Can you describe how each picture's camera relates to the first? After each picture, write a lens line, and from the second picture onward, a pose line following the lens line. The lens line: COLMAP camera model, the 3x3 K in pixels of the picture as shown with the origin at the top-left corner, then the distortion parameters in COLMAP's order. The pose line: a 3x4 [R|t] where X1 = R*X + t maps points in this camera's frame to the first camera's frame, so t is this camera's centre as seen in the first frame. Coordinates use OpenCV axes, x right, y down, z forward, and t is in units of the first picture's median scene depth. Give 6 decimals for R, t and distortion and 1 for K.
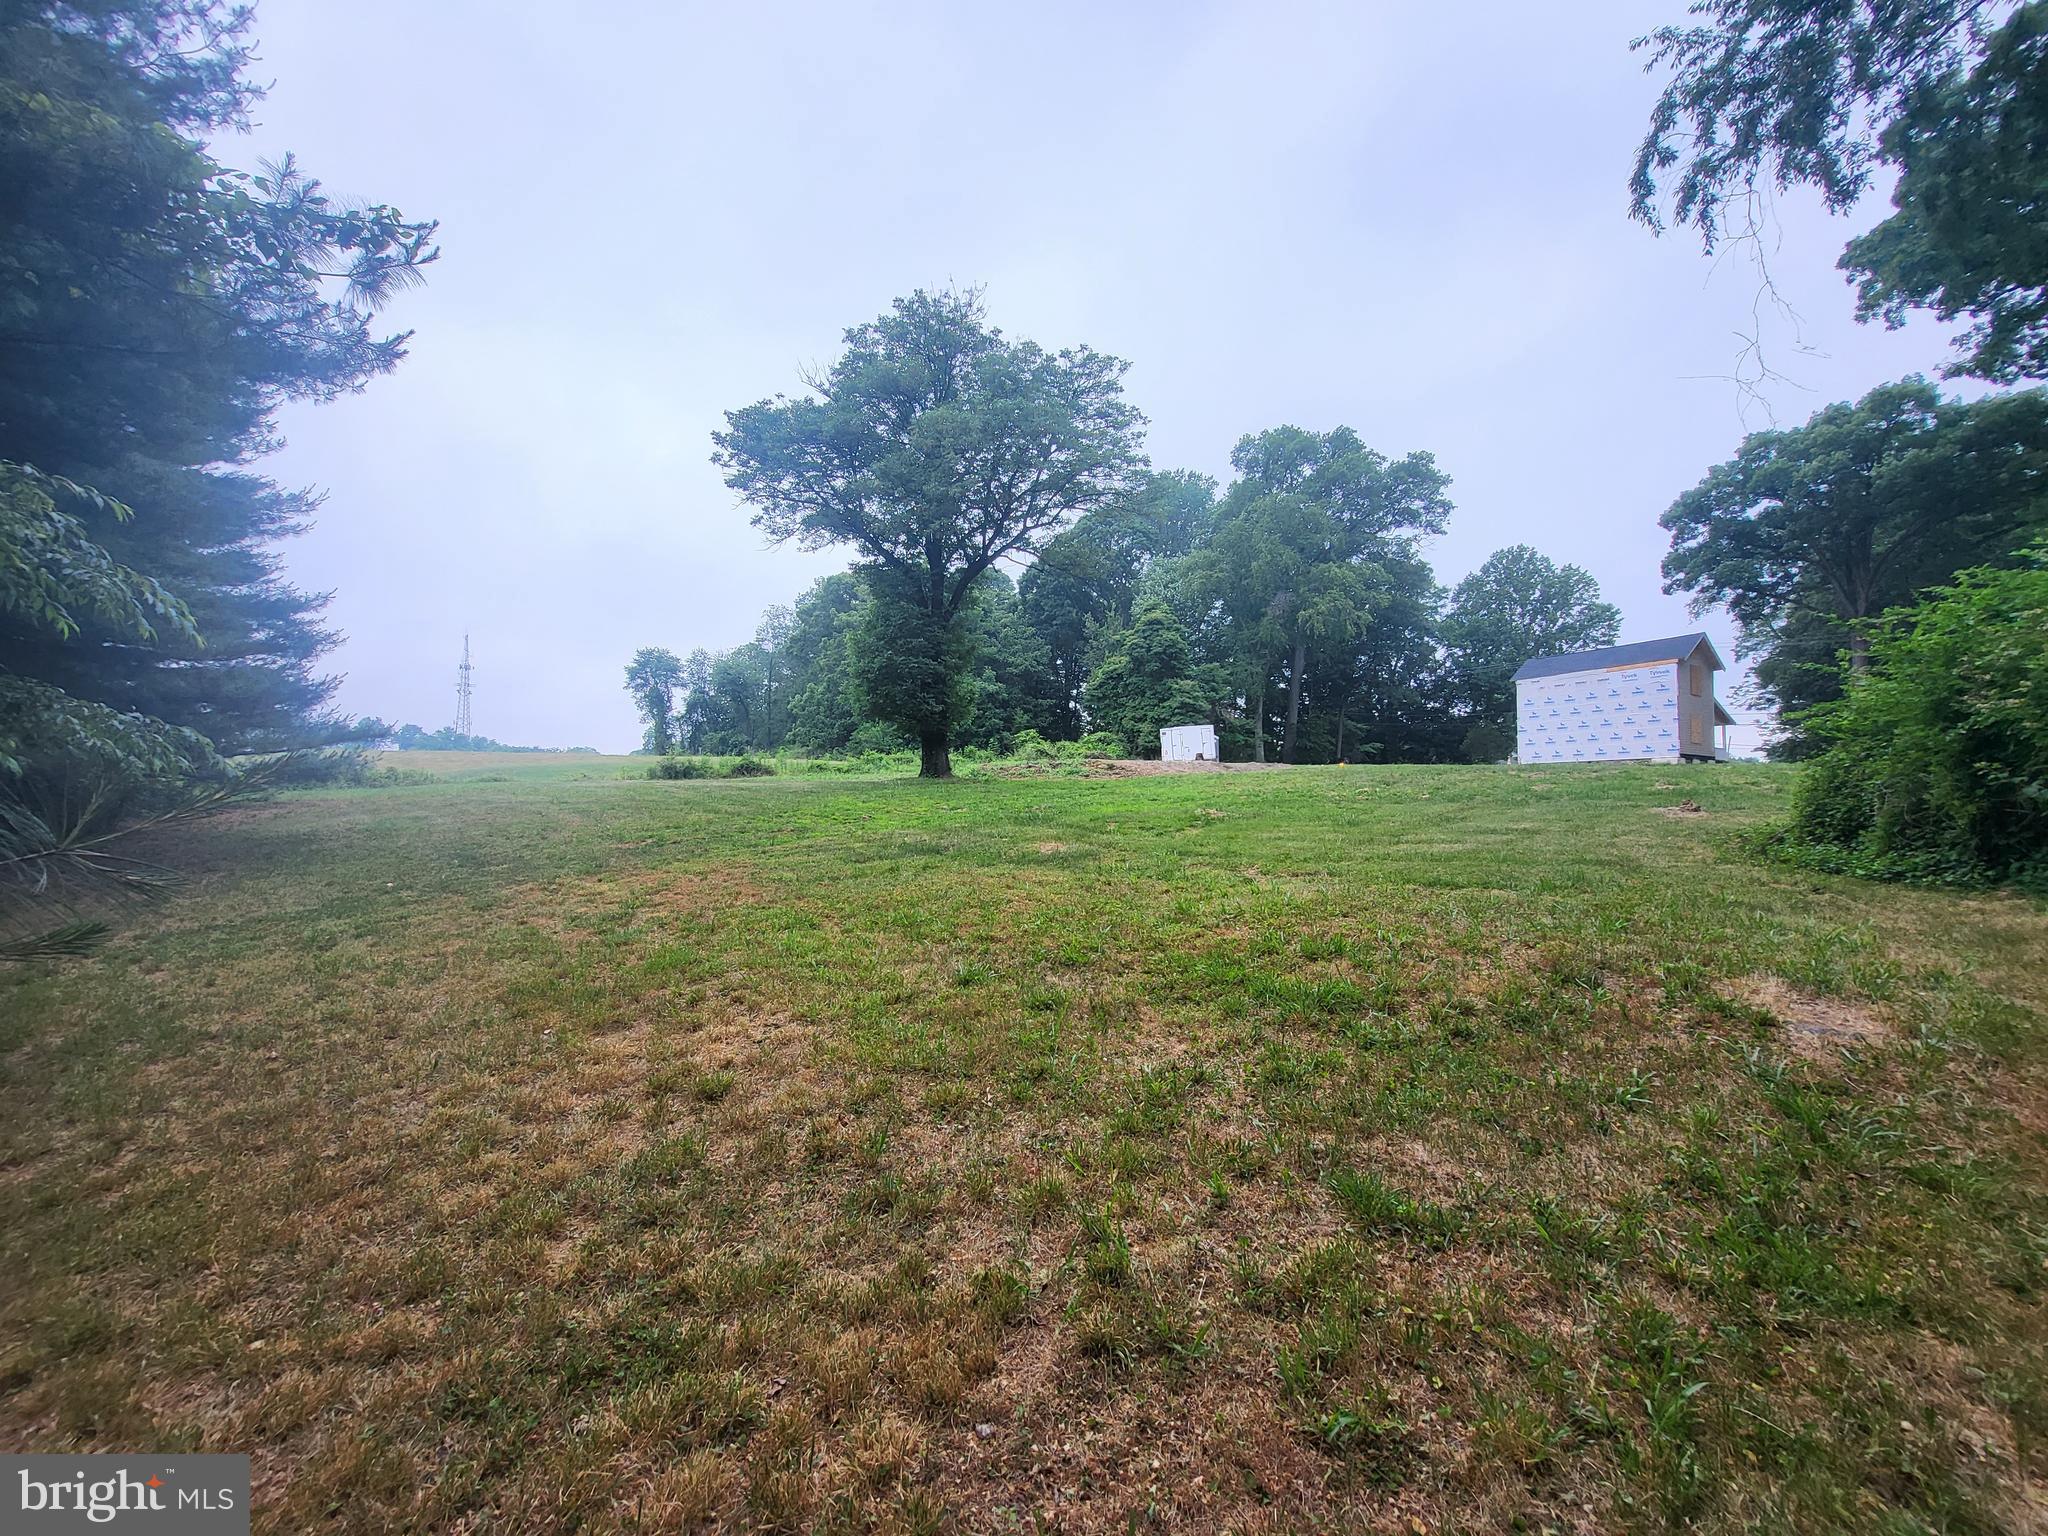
lens RADIAL K [[813.2, 0, 1027.4], [0, 813.2, 774.6], [0, 0, 1]] dist [-0.007751, 0.000508]
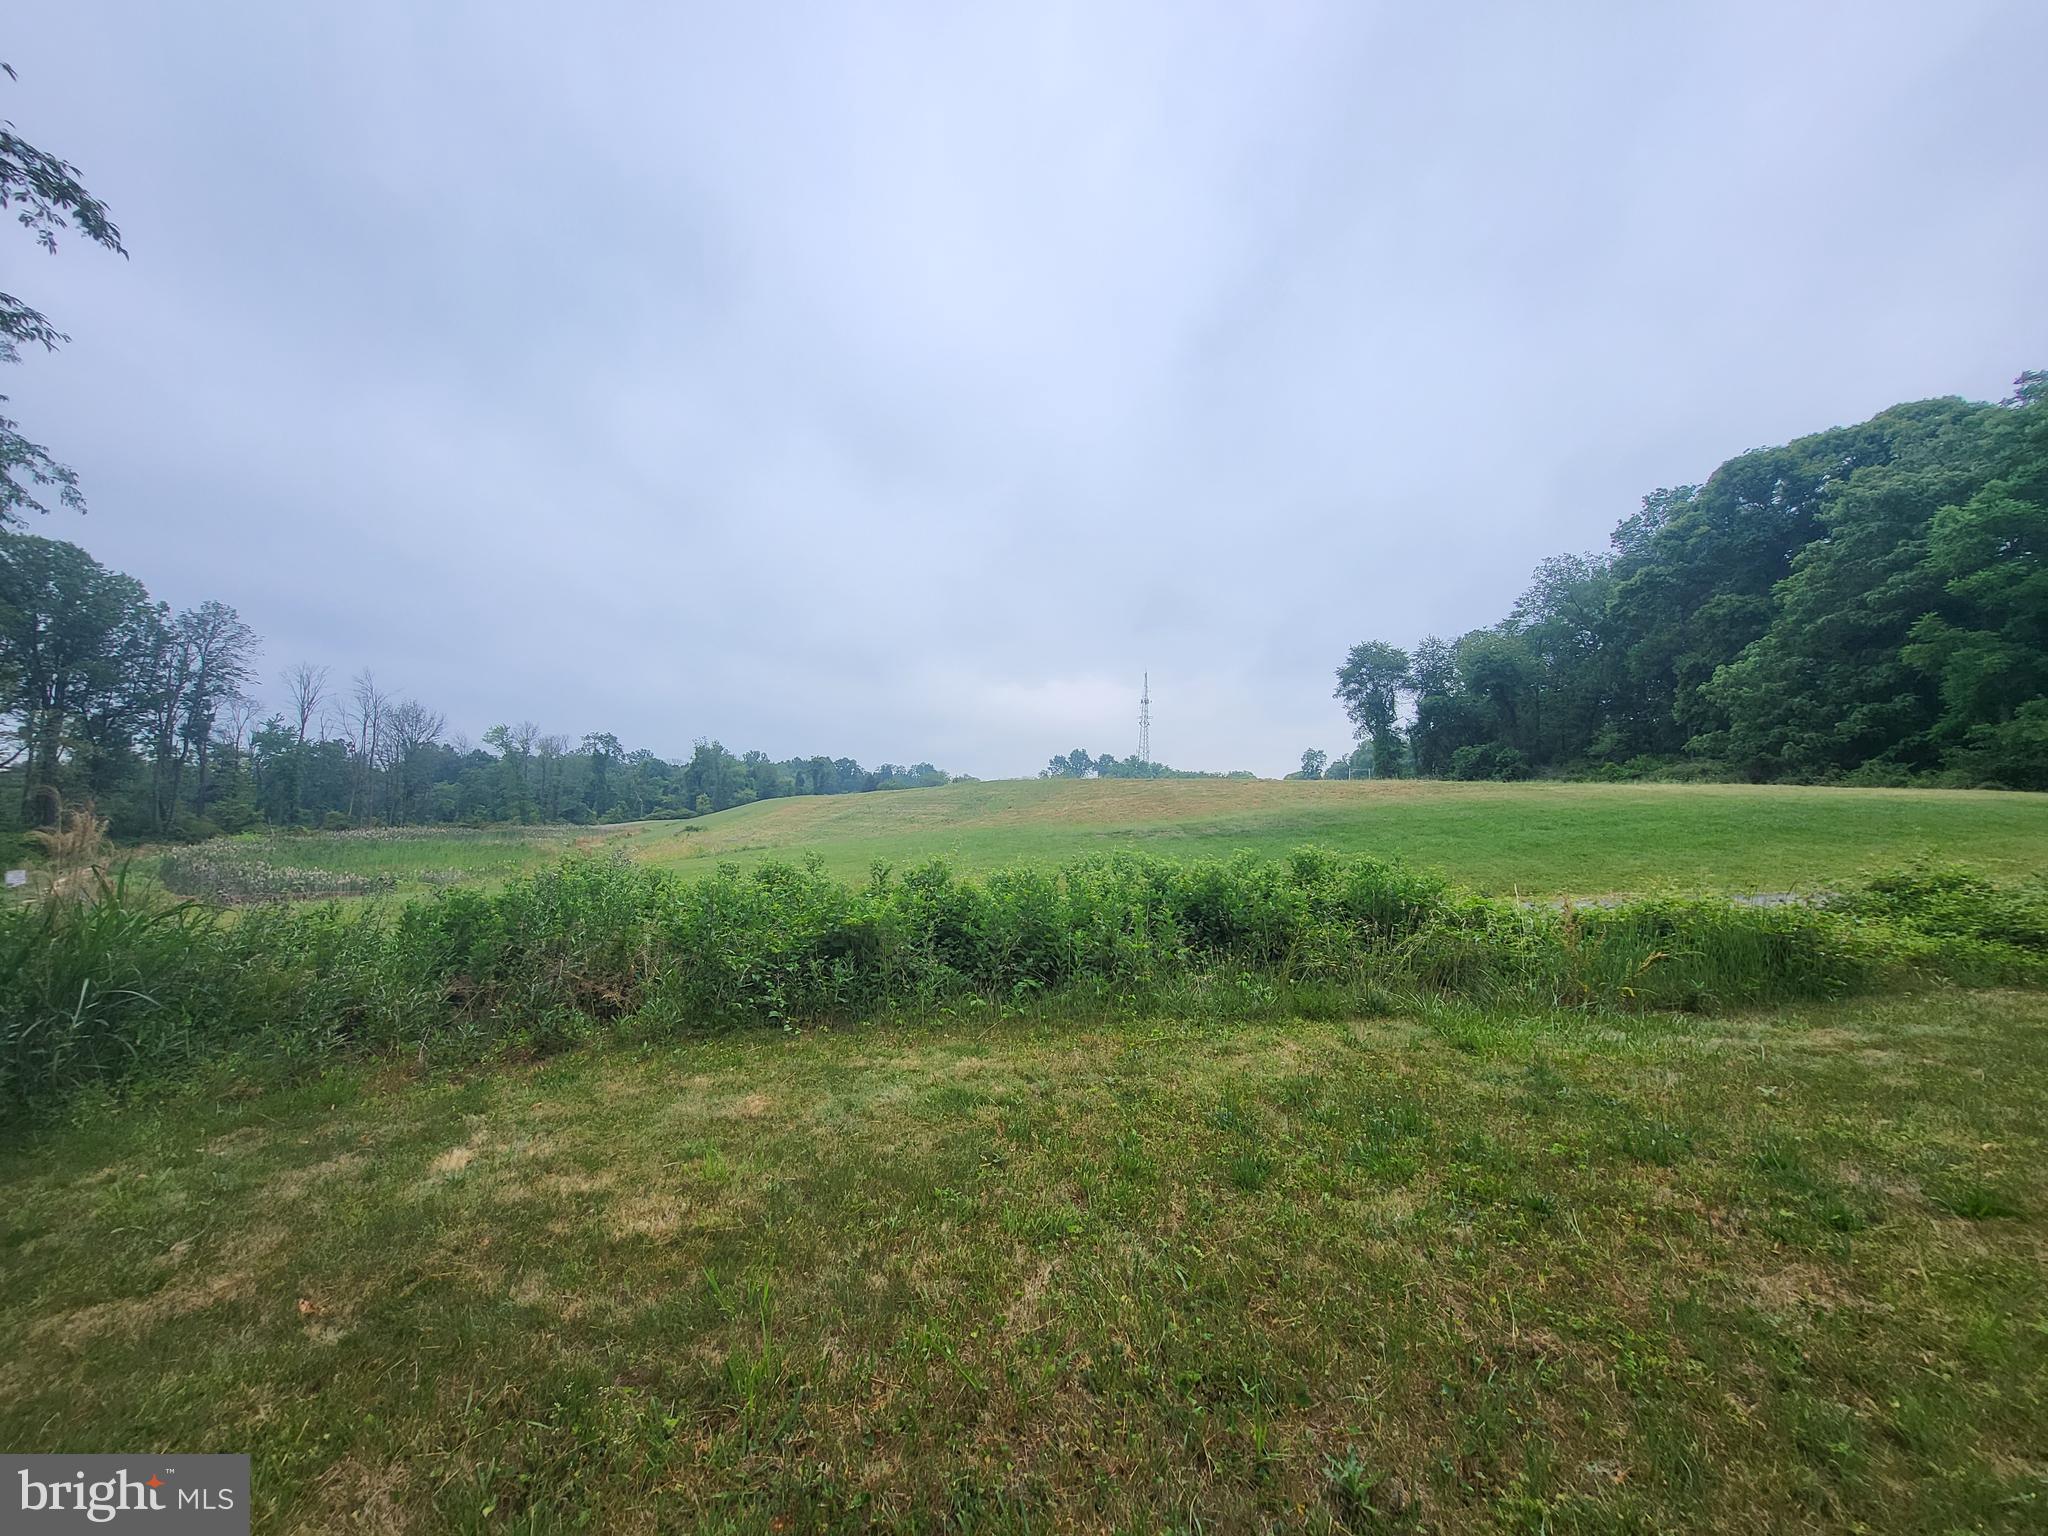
lens RADIAL K [[813.2, 0, 1024.2], [0, 813.2, 767.9], [0, 0, 1]] dist [-0.007751, 0.000508]
pose [[0.735661, -0.022045, -0.676991, -0.177367], [-0.002206, 0.999387, -0.034939, -0.006926], [0.677346, 0.027197, 0.735161, 0.199971]]
